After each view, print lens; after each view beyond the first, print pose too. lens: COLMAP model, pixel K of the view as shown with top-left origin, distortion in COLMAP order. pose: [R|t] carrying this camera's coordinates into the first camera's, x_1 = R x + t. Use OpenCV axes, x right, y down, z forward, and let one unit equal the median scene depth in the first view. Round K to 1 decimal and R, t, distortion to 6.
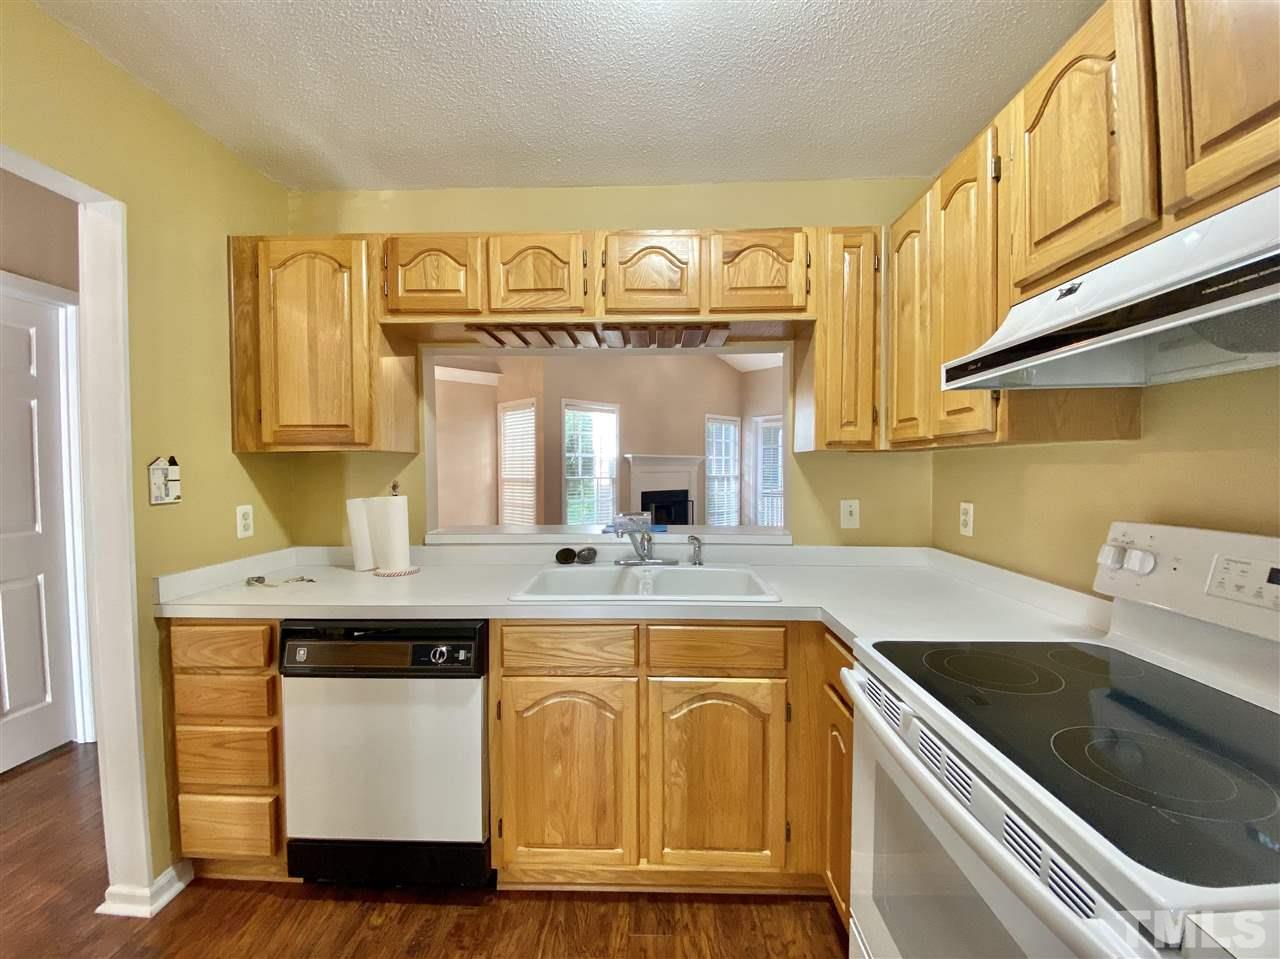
lens RADIAL K [[518.4, 0, 640.7], [0, 518.4, 481.3], [0, 0, 1]] dist [0.020856, -0.020134]
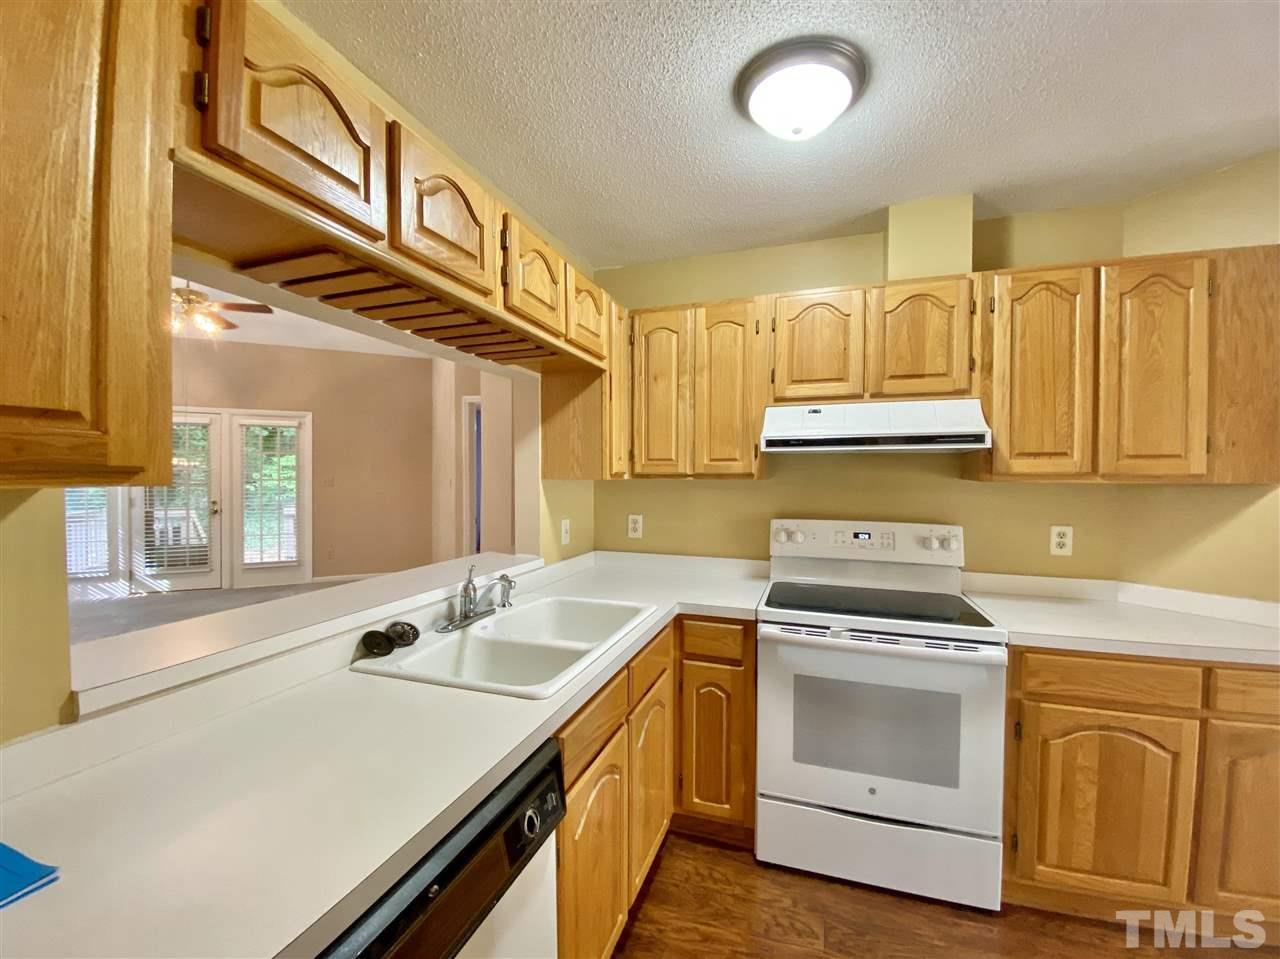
lens RADIAL K [[533.0, 0, 637.2], [0, 533.0, 482.2], [0, 0, 1]] dist [0.022749, -0.021893]
pose [[0.304098, -0.010630, 0.952582, -0.808087], [0.023476, 0.999718, 0.003662, -0.057818], [-0.952352, 0.021249, 0.304262, 0.579670]]
